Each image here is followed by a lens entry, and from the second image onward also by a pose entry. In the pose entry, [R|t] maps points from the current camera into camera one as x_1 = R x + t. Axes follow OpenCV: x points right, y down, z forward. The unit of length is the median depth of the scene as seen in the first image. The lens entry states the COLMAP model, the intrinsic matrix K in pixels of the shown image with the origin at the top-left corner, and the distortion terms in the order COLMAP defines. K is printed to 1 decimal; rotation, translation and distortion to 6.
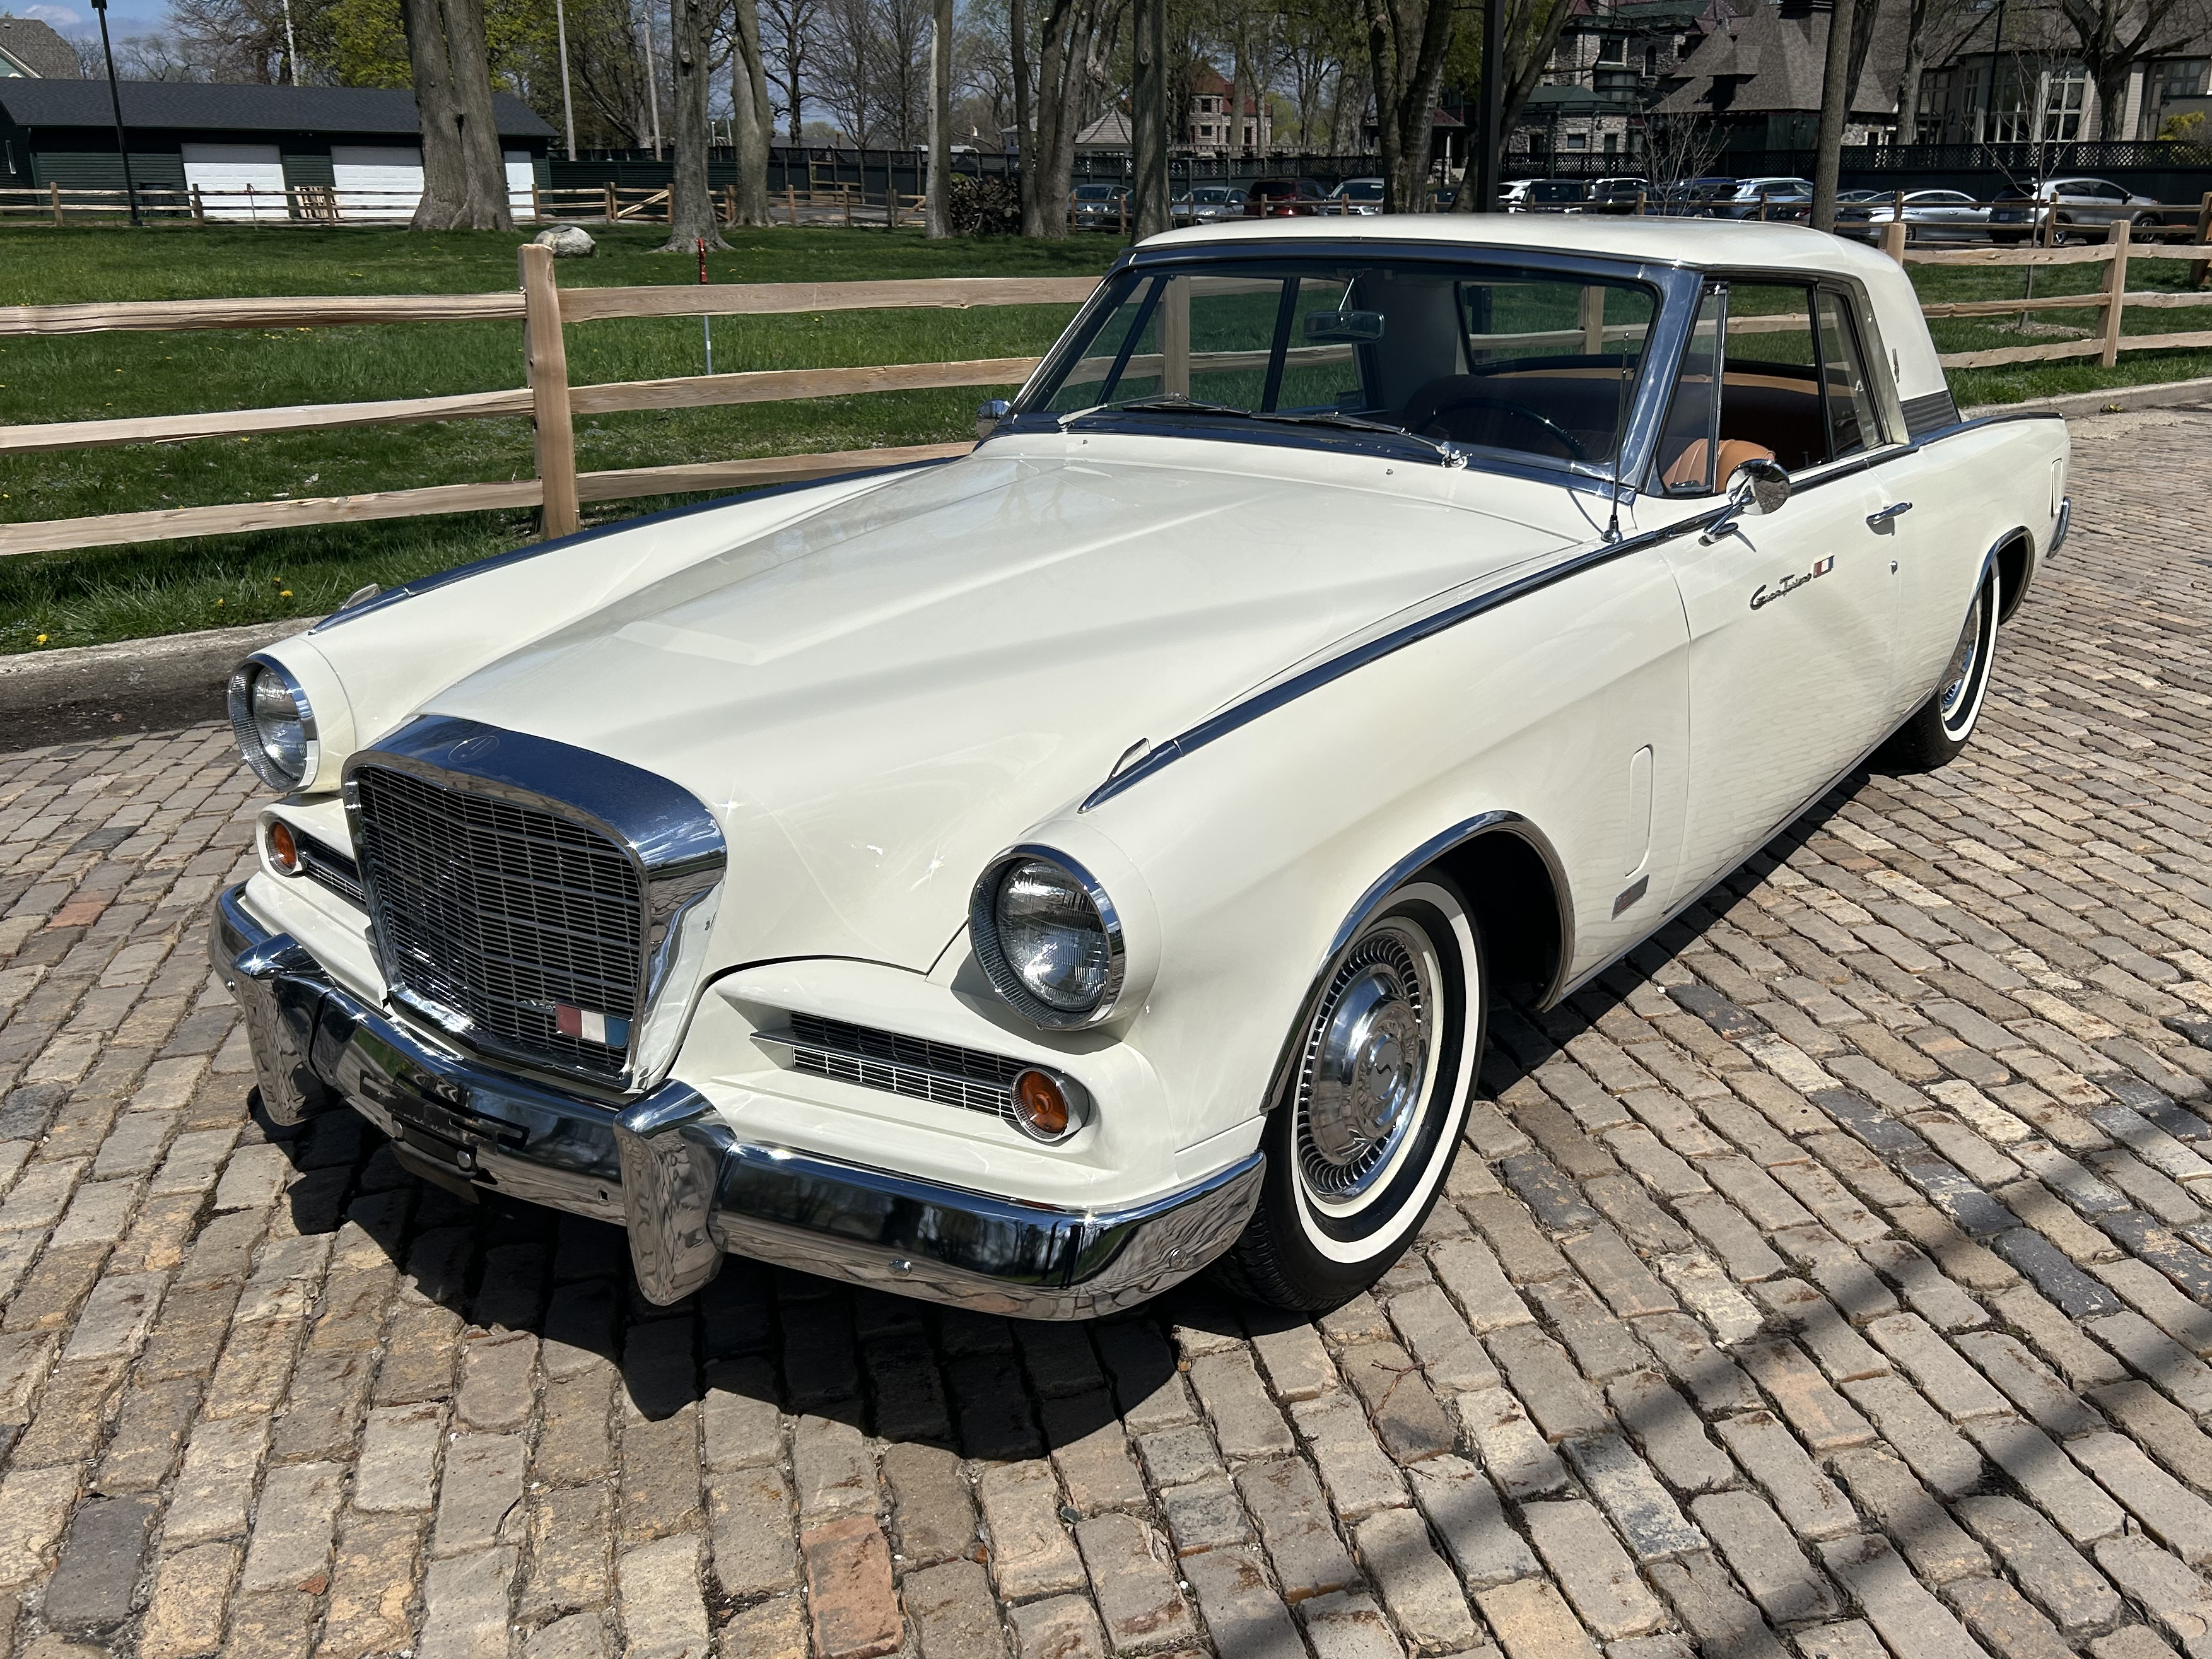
lens RADIAL K [[1842.7, 0, 1091.1], [0, 1842.7, 925.8], [0, 0, 1]] dist [0.024885, -0.006175]
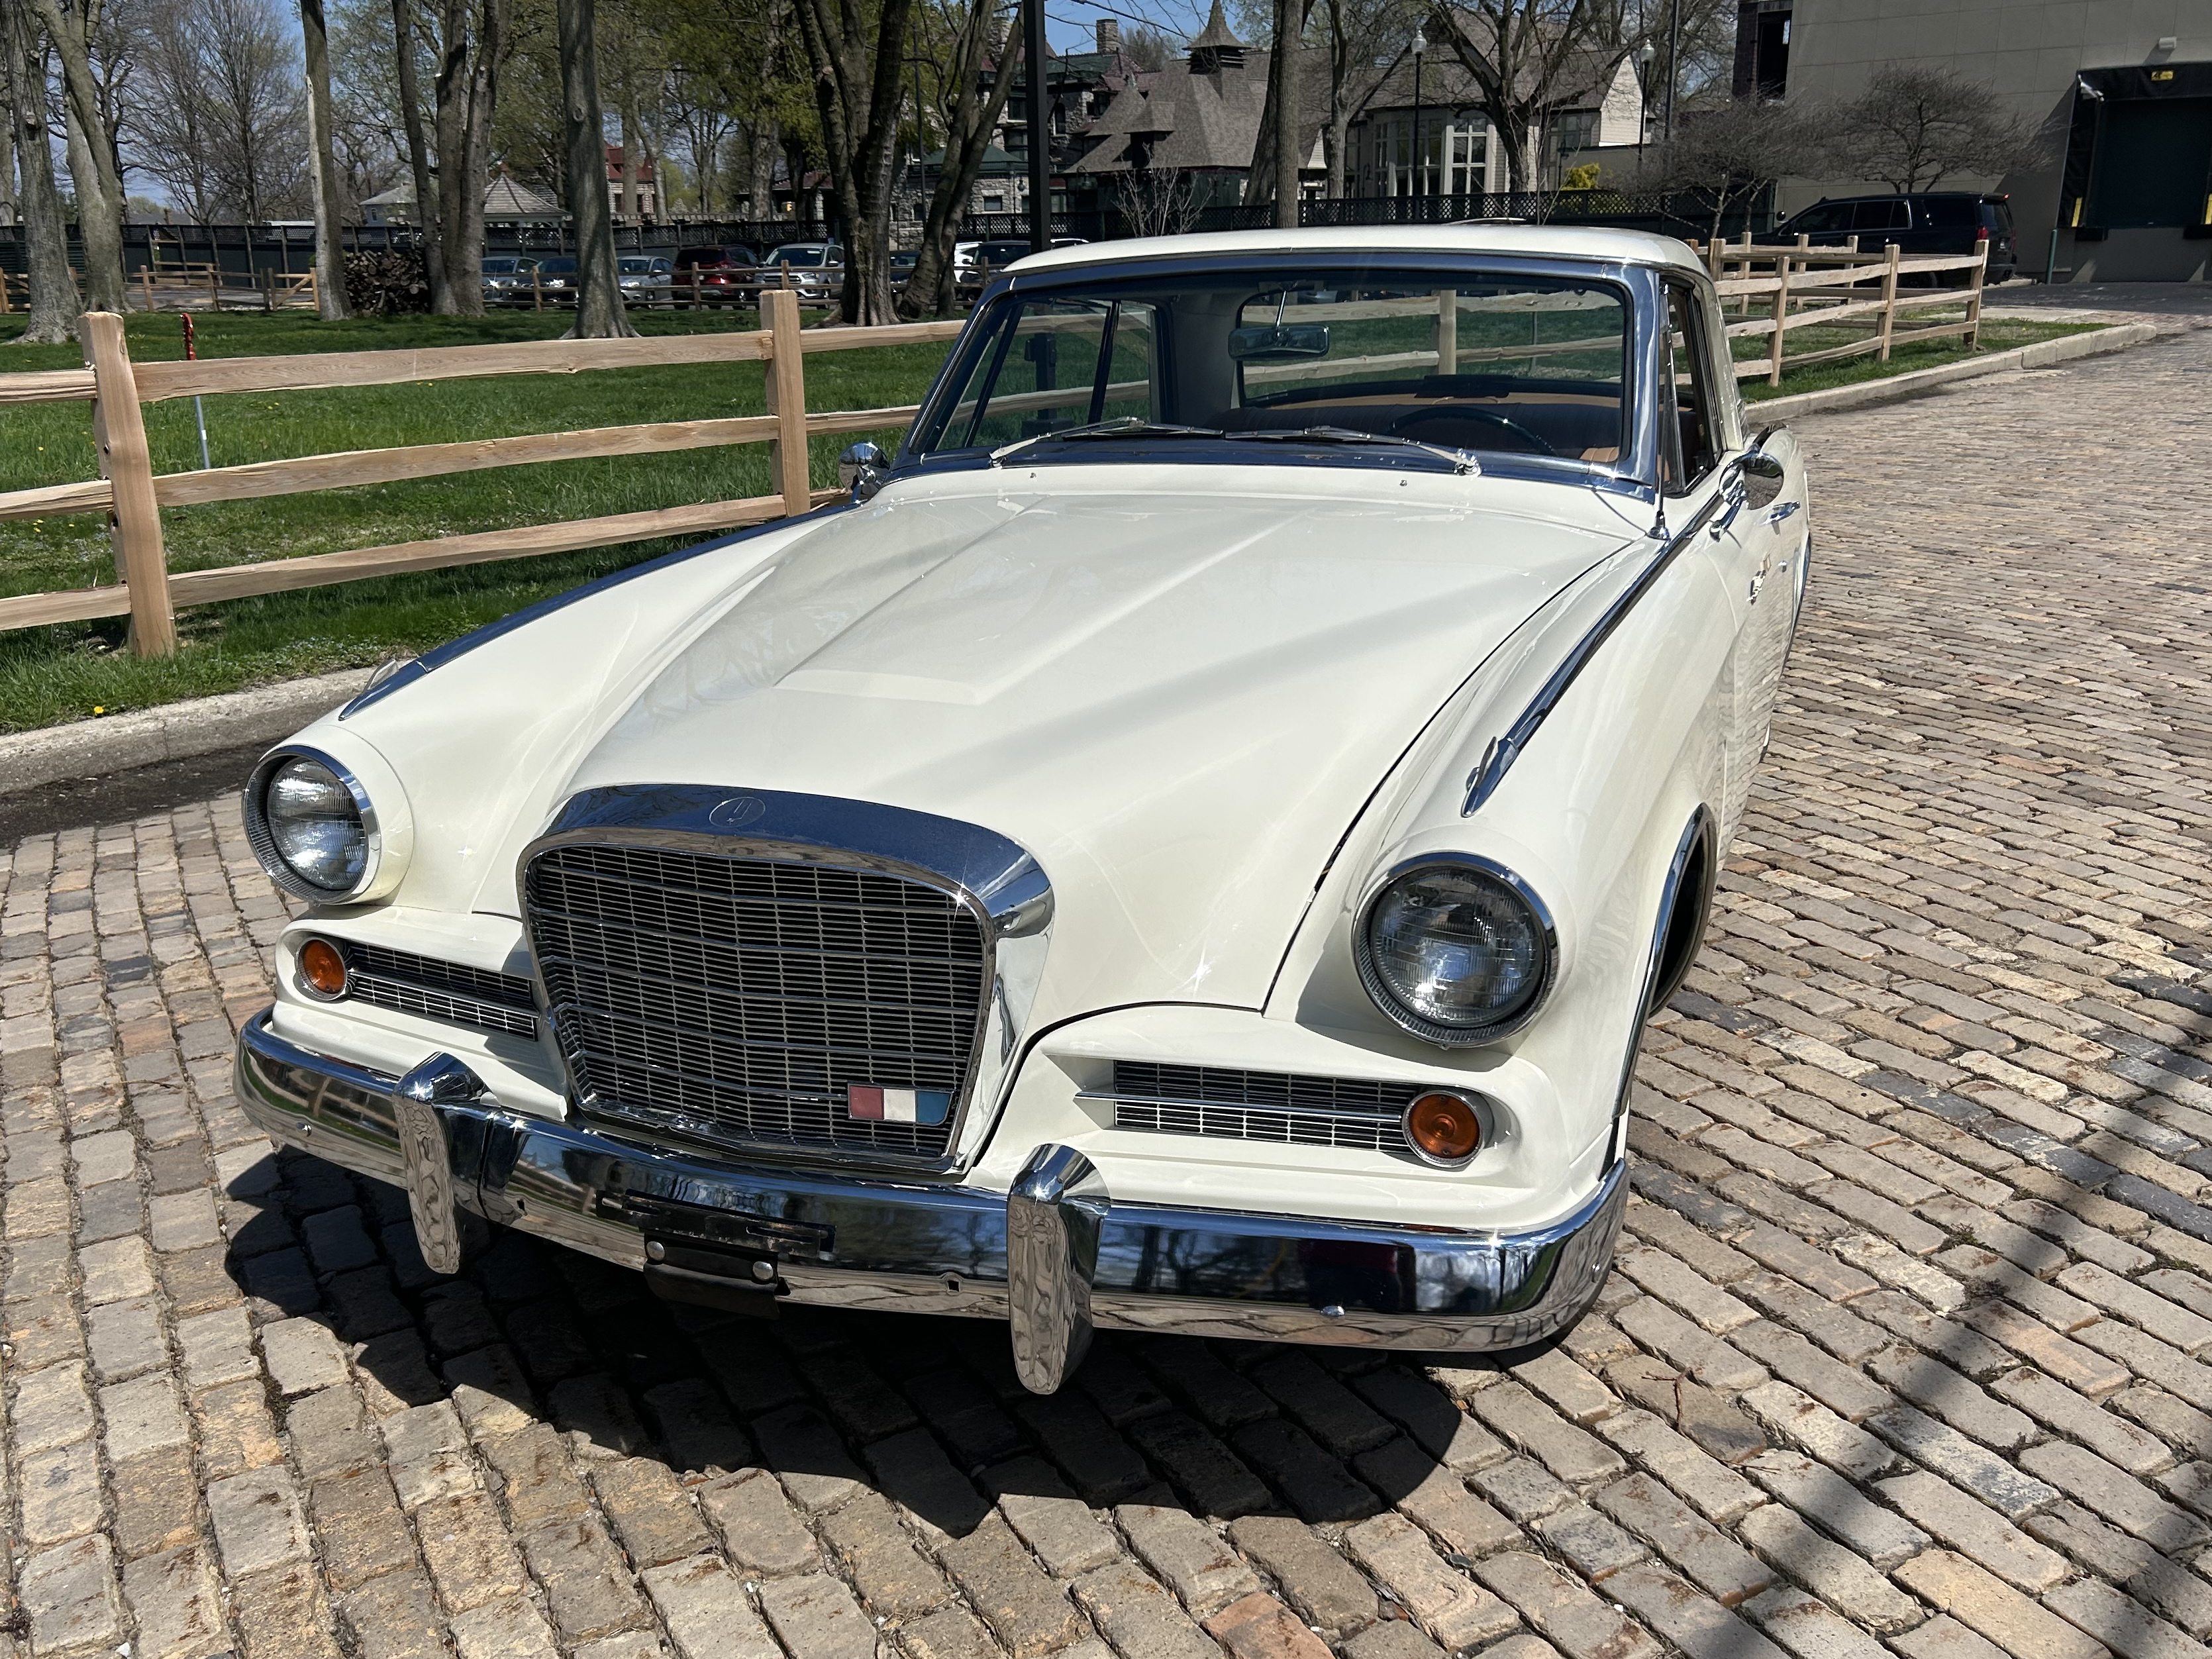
lens RADIAL K [[1966.1, 0, 1102.4], [0, 1966.1, 1019.0], [0, 0, 1]] dist [0.014802, 0.008348]
pose [[0.977150, -0.100682, 0.187194, -0.247631], [0.101178, 0.994844, 0.006928, 0.011342], [-0.186927, 0.012170, 0.982298, 0.025204]]
